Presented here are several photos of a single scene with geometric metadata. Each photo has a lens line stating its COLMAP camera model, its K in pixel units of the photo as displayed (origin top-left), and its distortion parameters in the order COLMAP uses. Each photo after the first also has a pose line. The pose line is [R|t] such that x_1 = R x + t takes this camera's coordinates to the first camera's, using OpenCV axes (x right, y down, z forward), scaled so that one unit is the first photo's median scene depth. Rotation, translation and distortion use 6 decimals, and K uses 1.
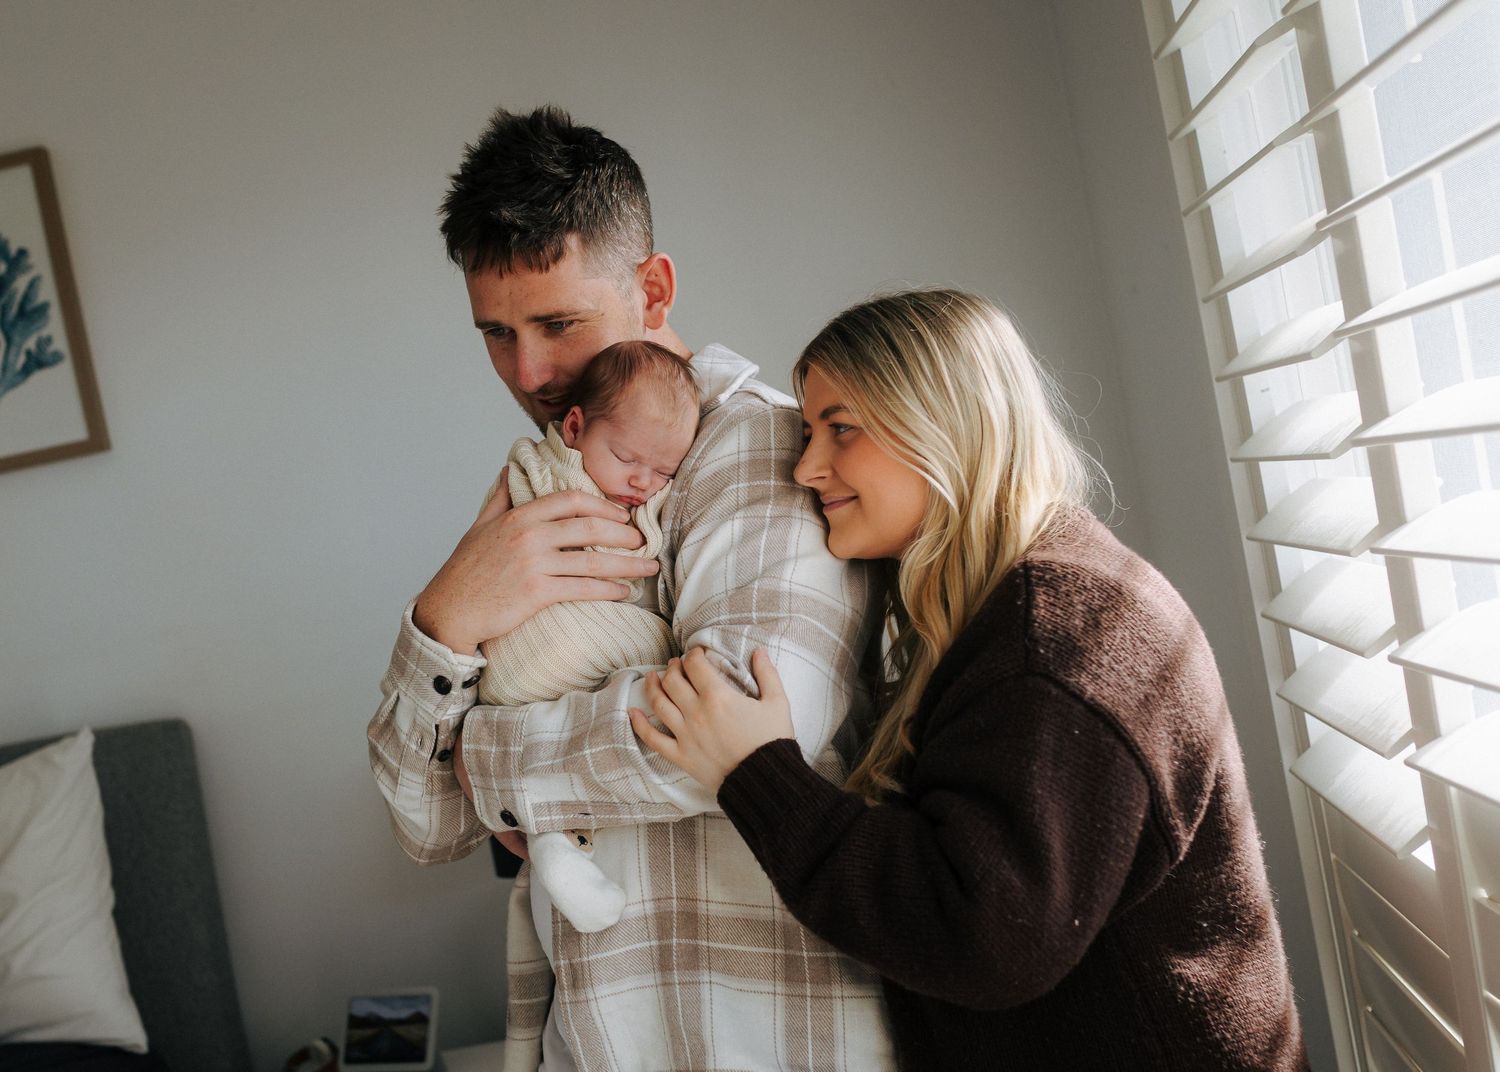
lens RADIAL K [[2334.3, 0, 750.0], [0, 2334.3, 536.0], [0, 0, 1]] dist [-0.103272, 0.291789]
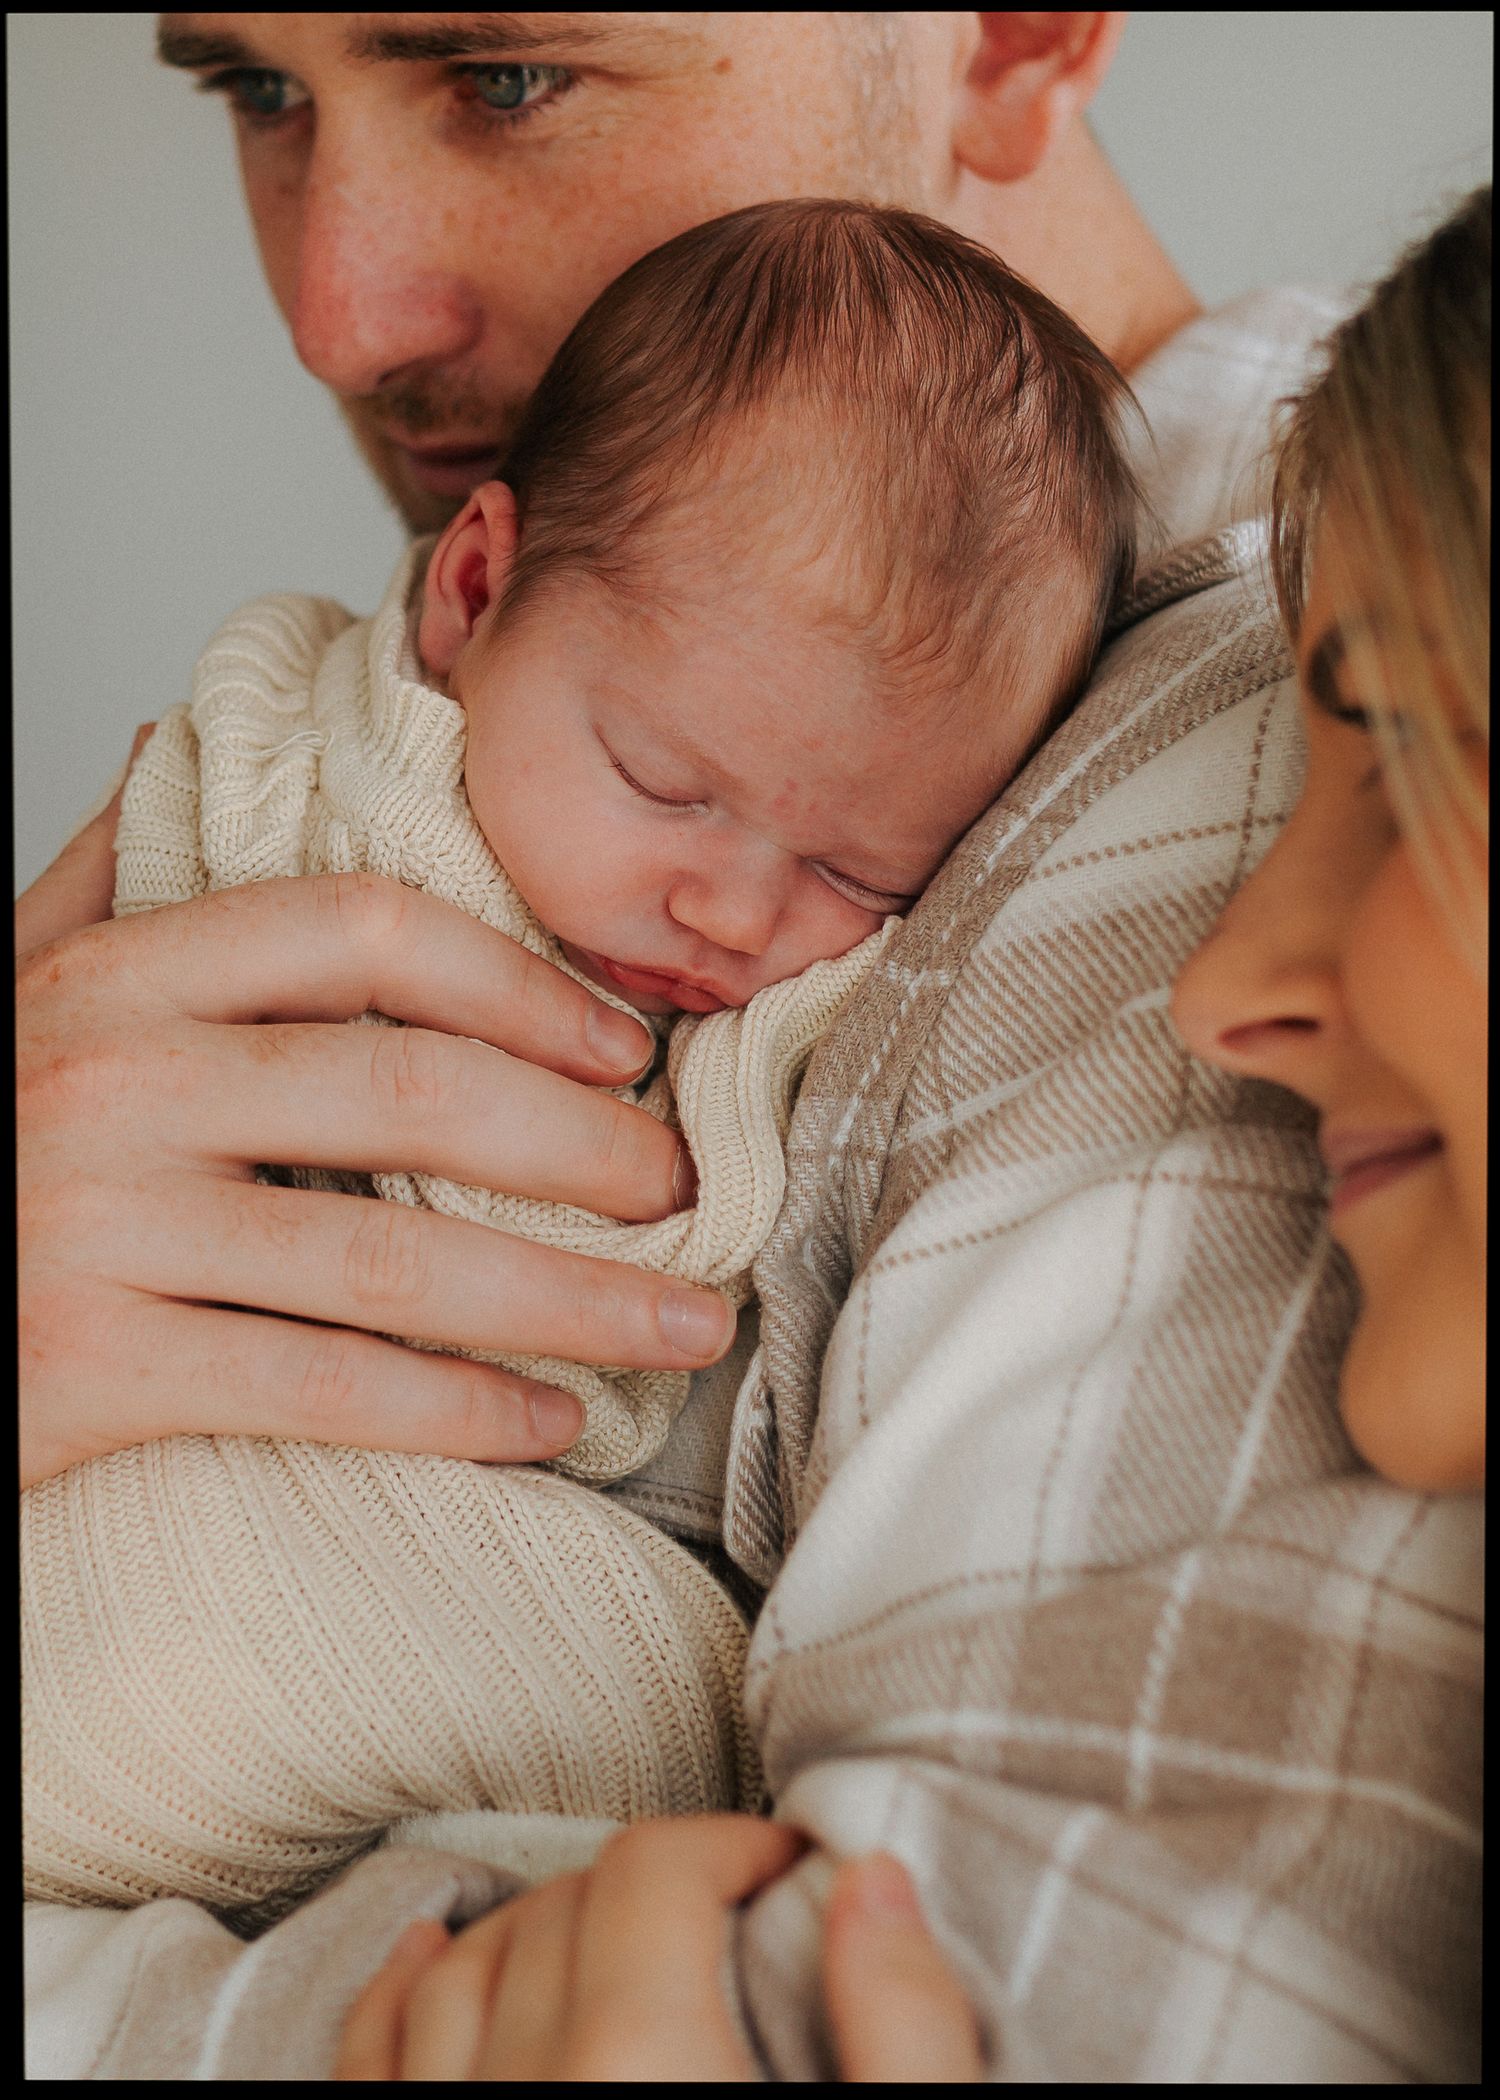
lens RADIAL K [[4564.1, 0, 618.8], [0, 4564.1, 948.4], [0, 0, 1]] dist [0.208017, -0.468627]
pose [[0.962326, 0.164631, -0.216392, 0.031349], [-0.154177, 0.985939, 0.064455, -0.043489], [0.223960, -0.028665, 0.974177, 0.612608]]
